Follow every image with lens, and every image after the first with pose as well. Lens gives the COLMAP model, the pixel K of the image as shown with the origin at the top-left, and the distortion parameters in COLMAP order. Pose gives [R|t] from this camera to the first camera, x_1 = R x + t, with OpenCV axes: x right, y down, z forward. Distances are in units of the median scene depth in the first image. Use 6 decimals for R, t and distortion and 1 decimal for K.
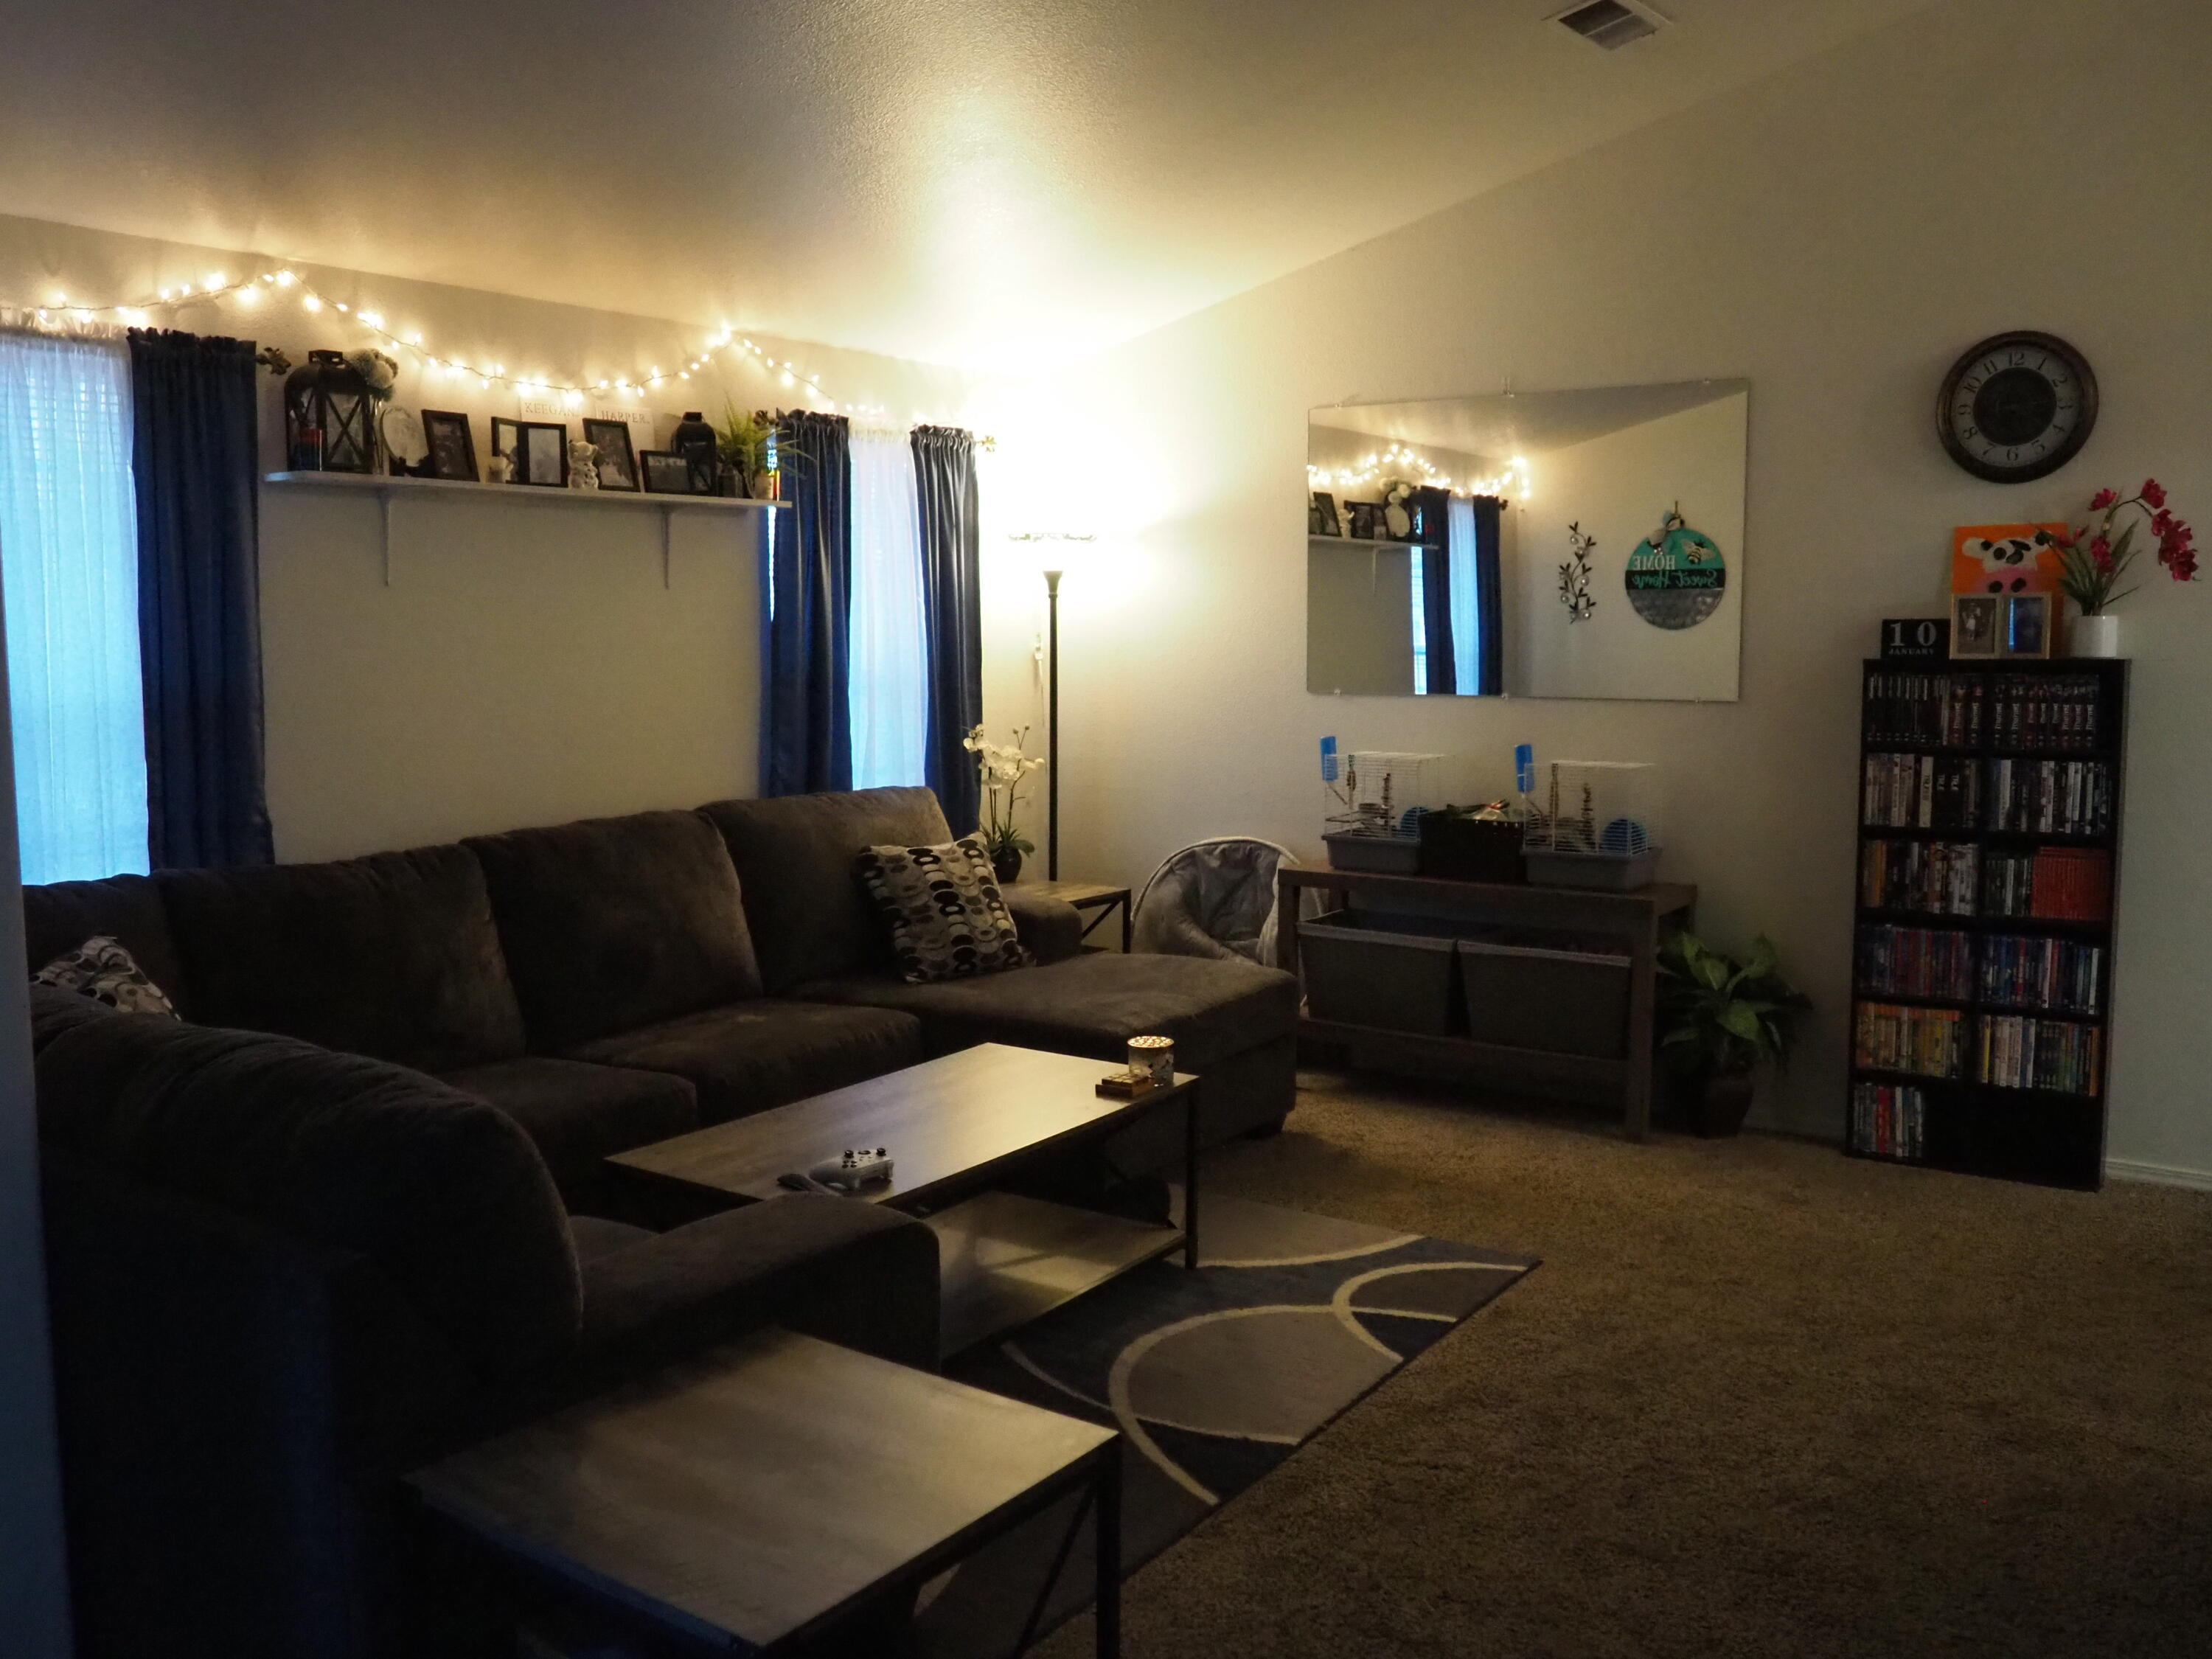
lens RADIAL K [[1875.8, 0, 1106.0], [0, 1875.8, 829.5], [0, 0, 1]] dist [-0.041738, 0.001778]
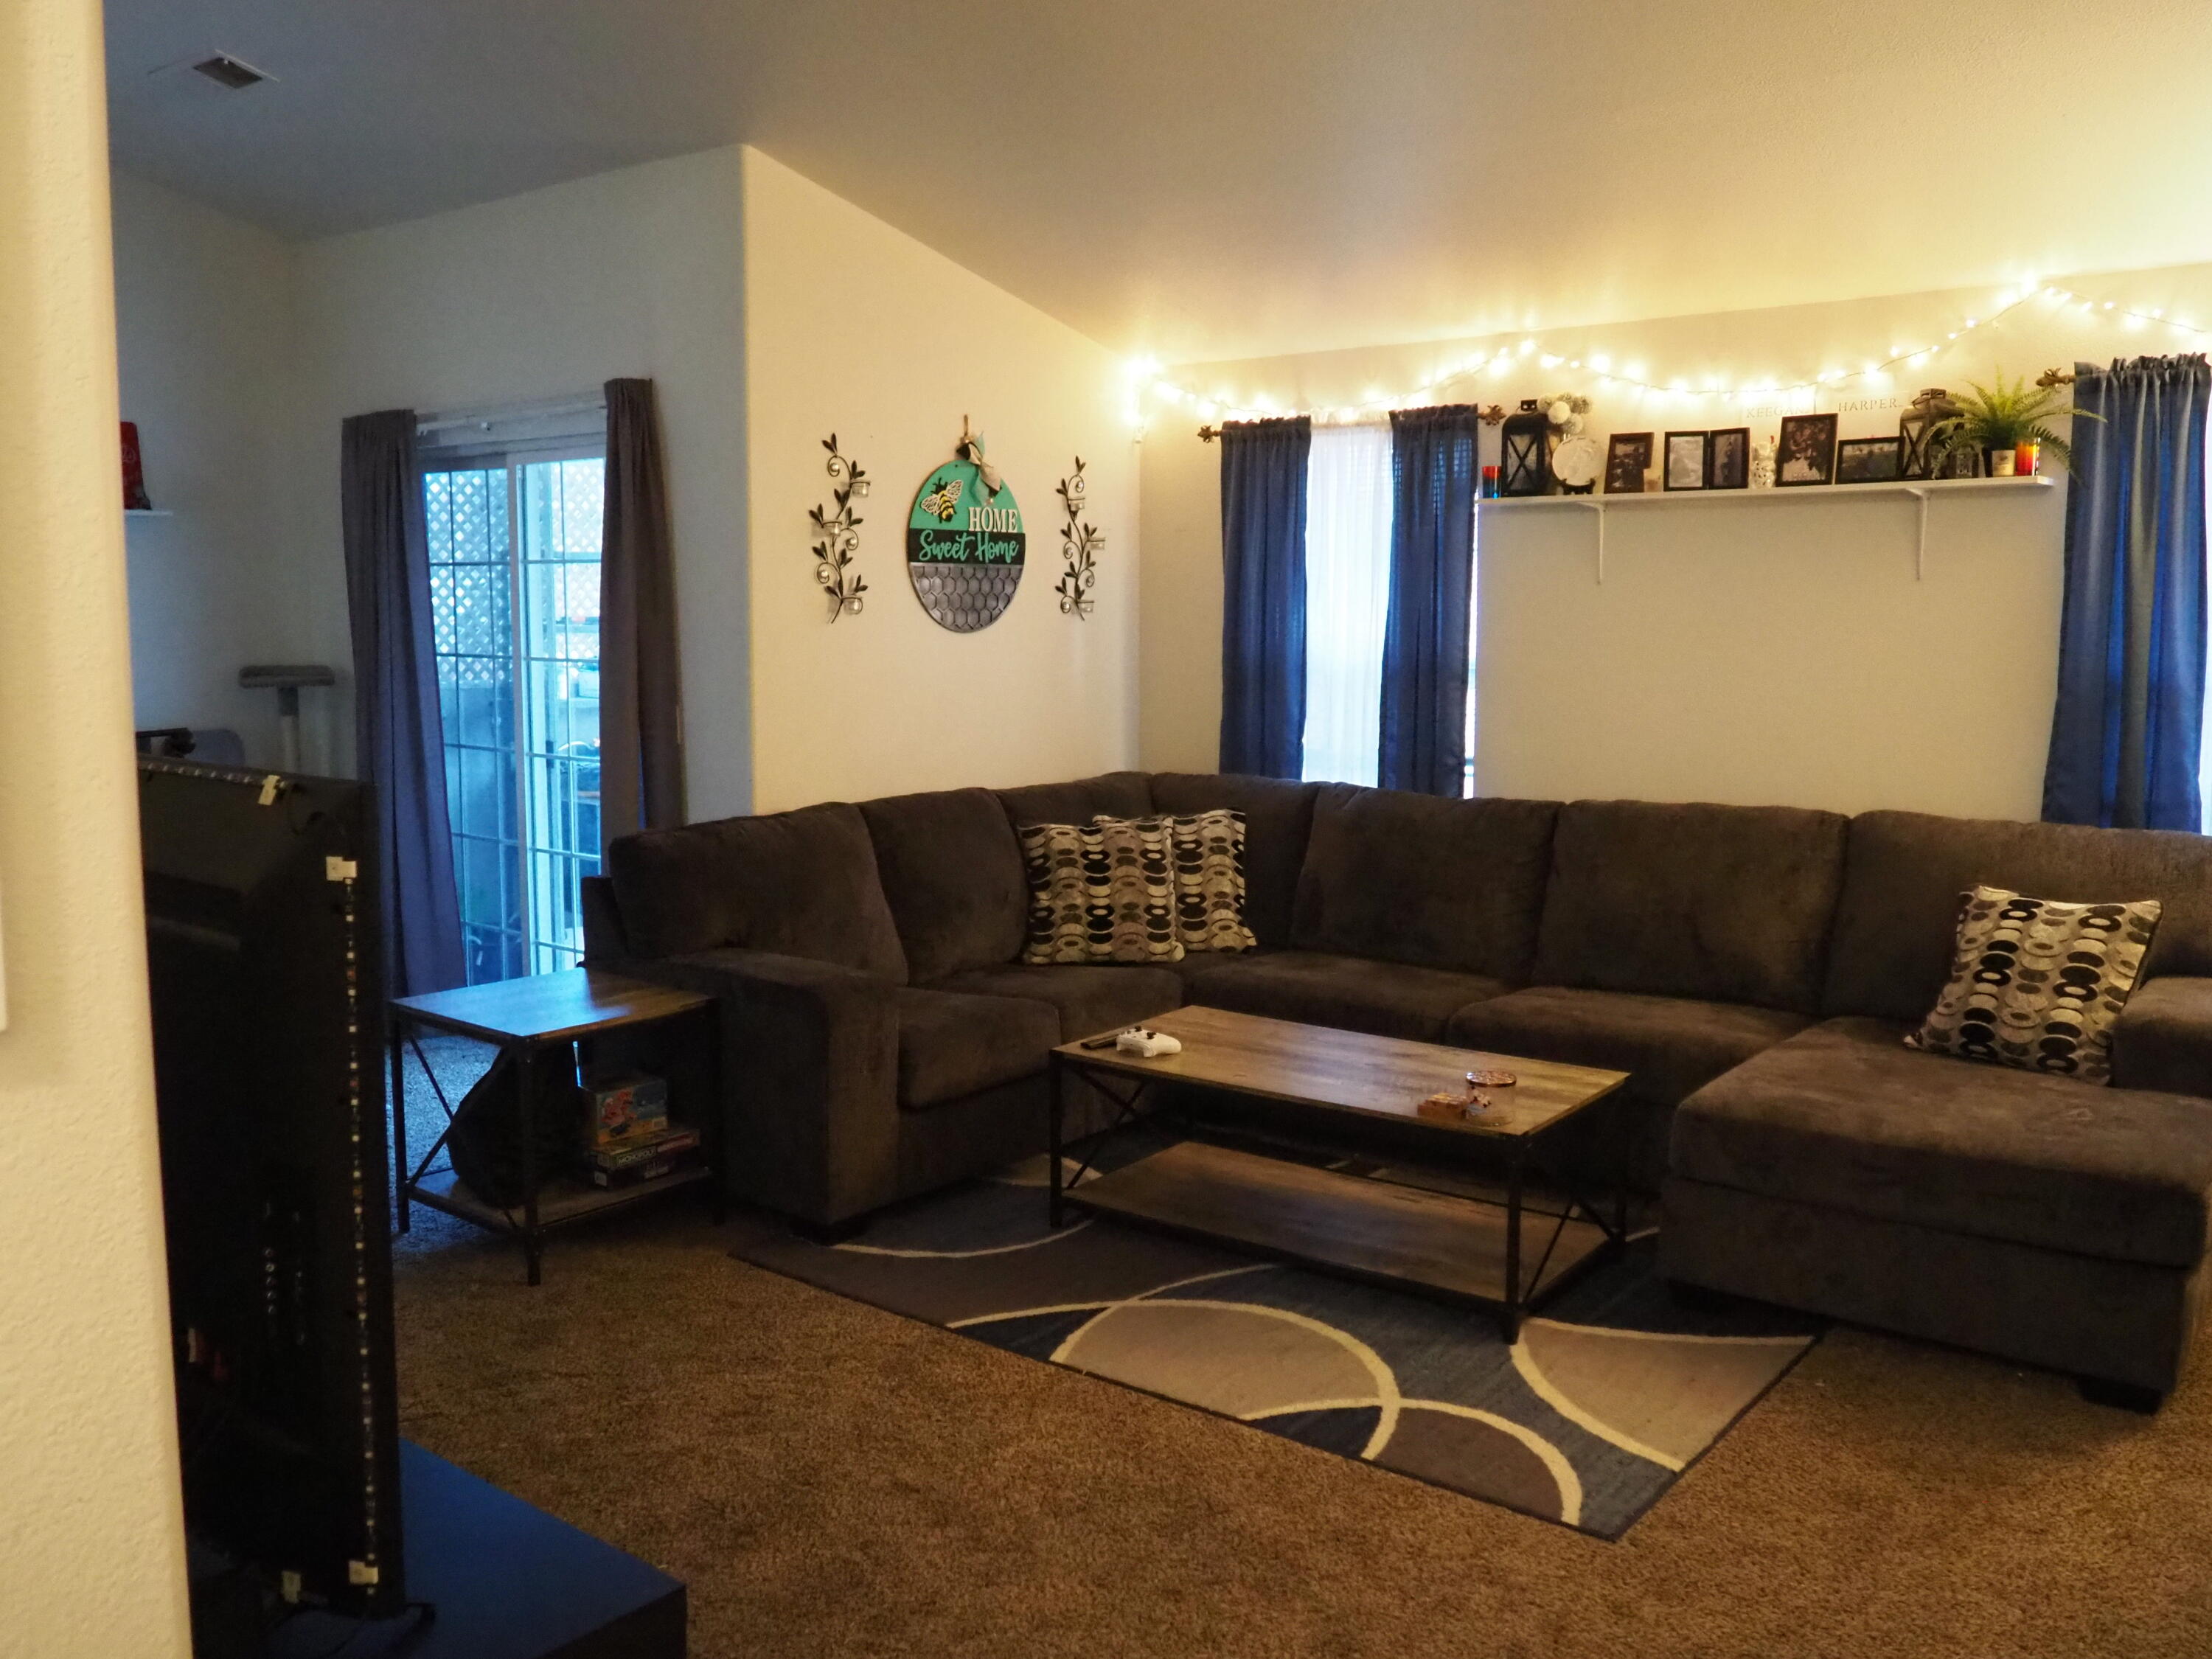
lens RADIAL K [[1875.8, 0, 1106.0], [0, 1875.8, 829.5], [0, 0, 1]] dist [-0.041738, 0.001778]
pose [[-0.069010, 0.121640, -0.990172, 0.904136], [-0.107062, 0.985903, 0.128577, -0.101561], [0.991854, 0.114883, -0.055014, 0.818914]]
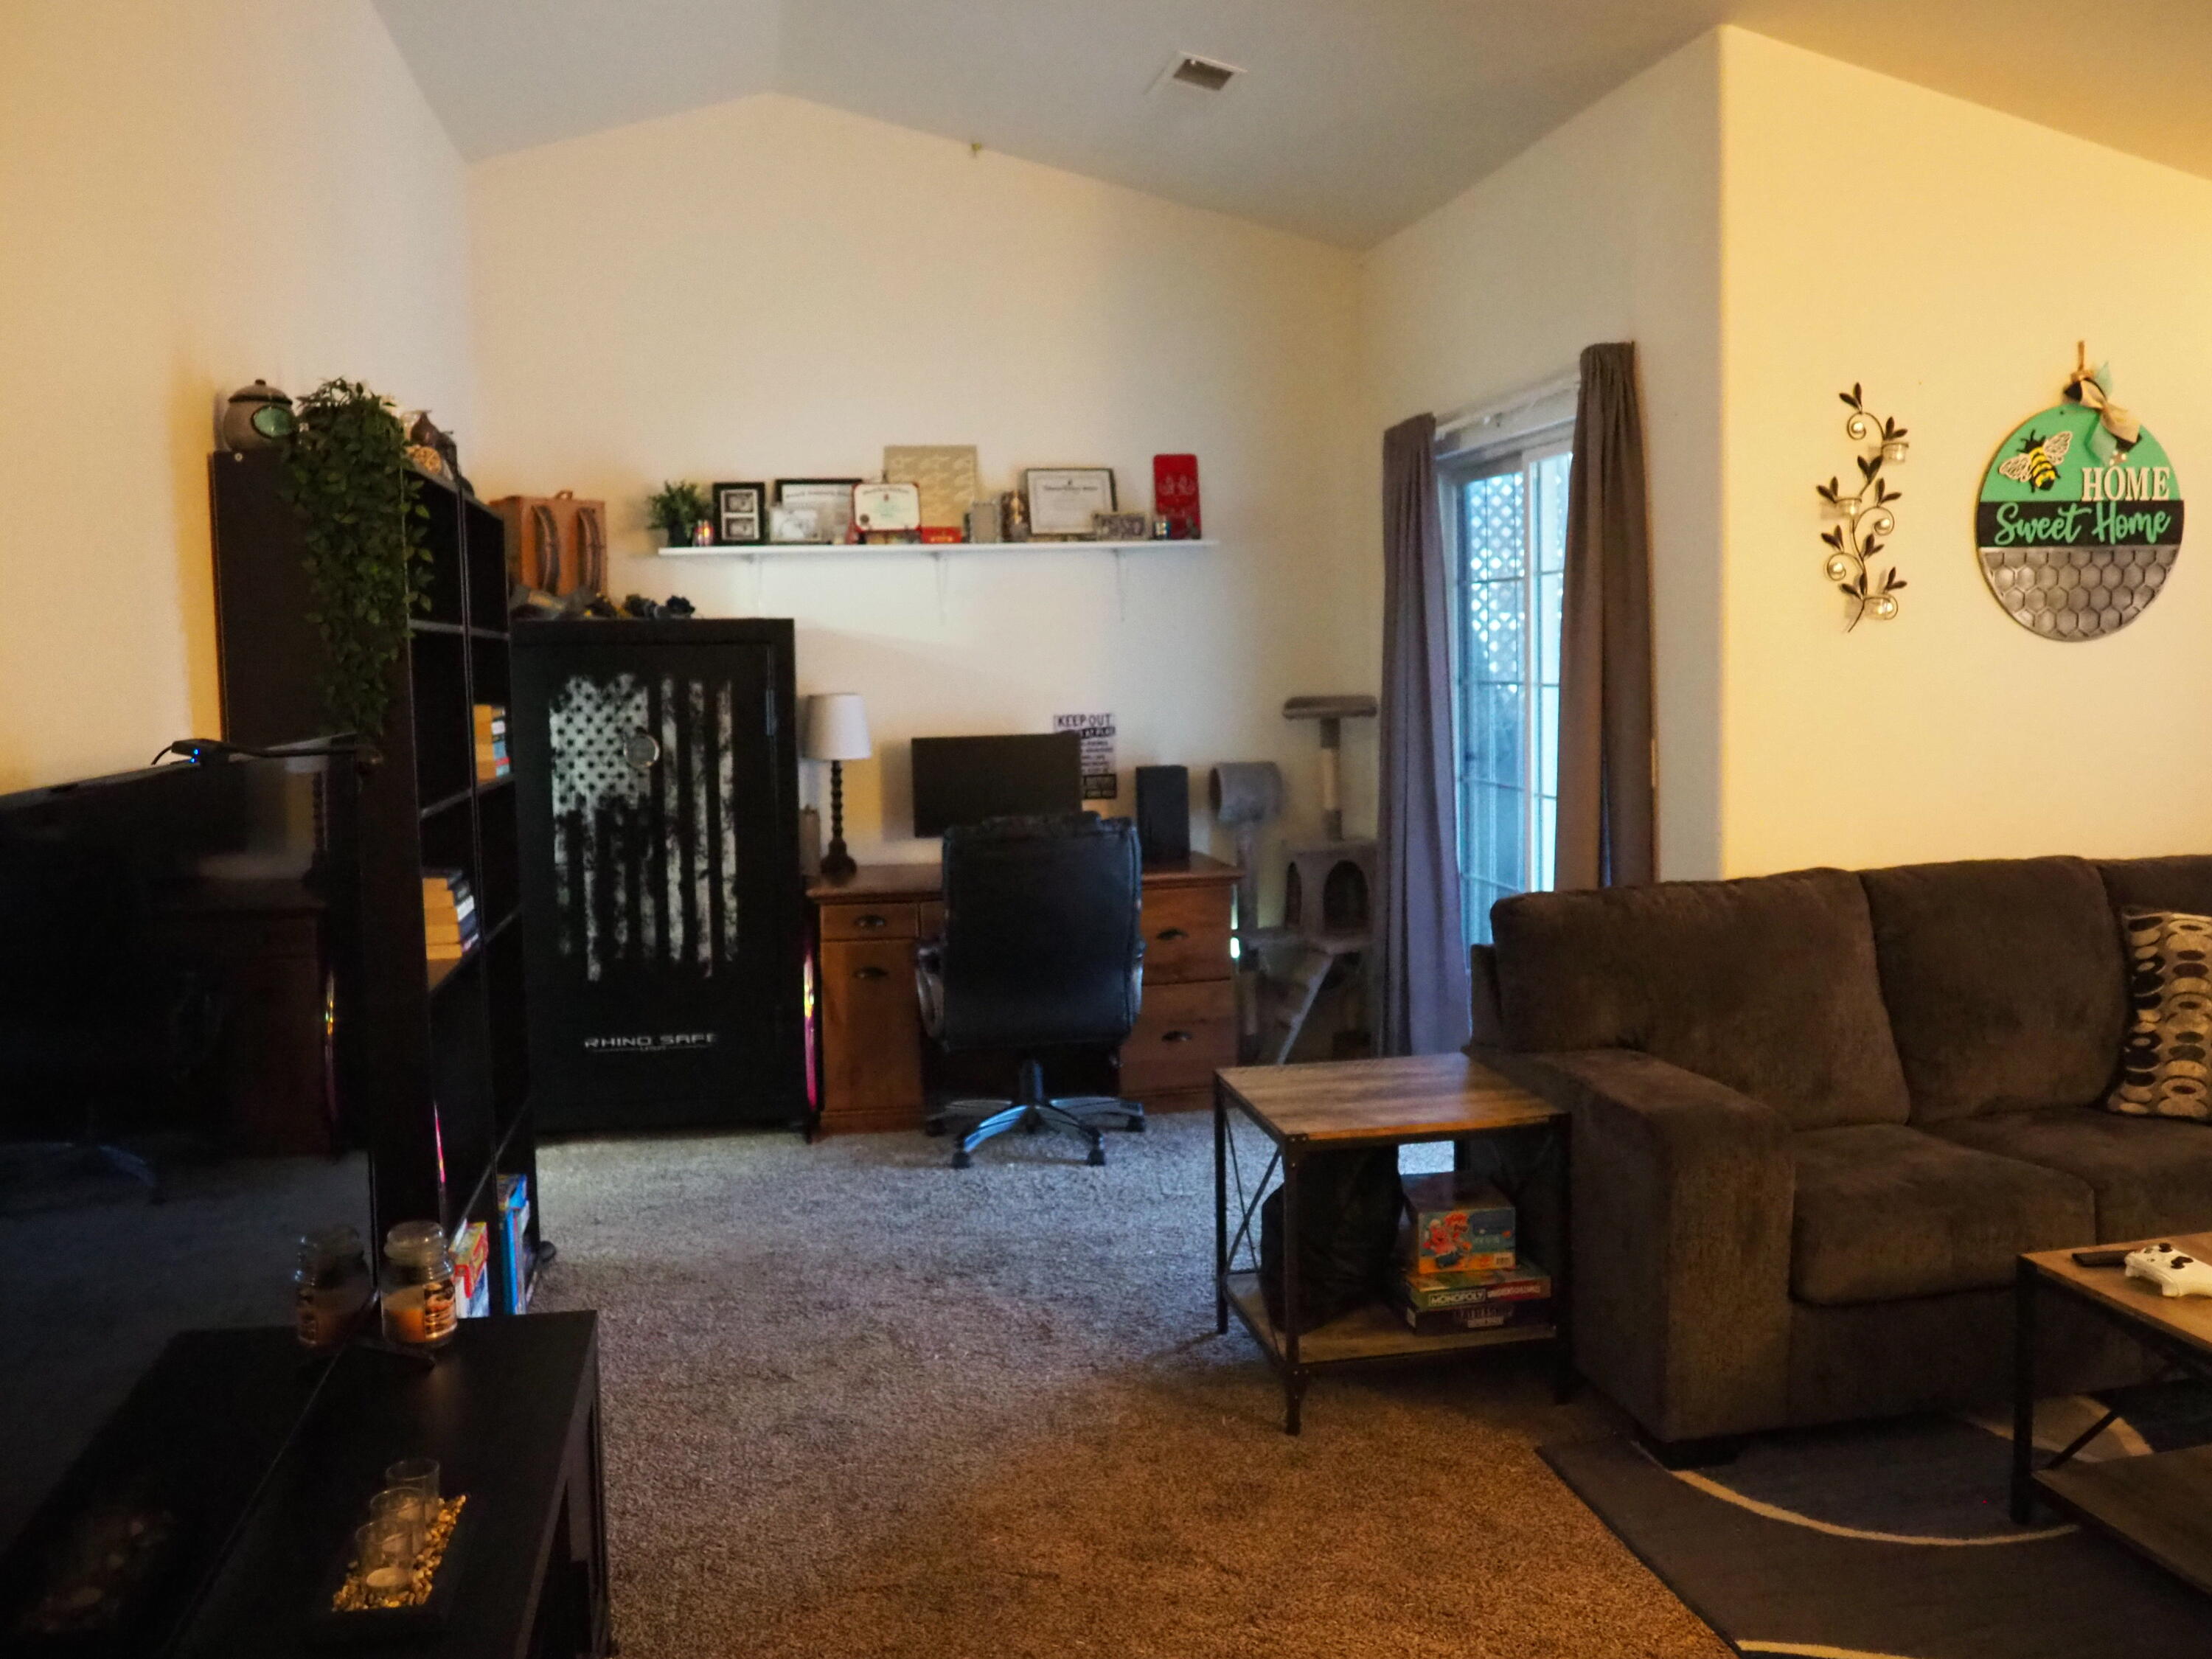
lens RADIAL K [[1875.8, 0, 1106.0], [0, 1875.8, 829.5], [0, 0, 1]] dist [-0.041738, 0.001778]
pose [[-0.706576, 0.088037, -0.702140, 0.597486], [-0.043356, 0.984981, 0.167131, -0.100032], [0.706308, 0.148533, -0.692147, 0.958575]]
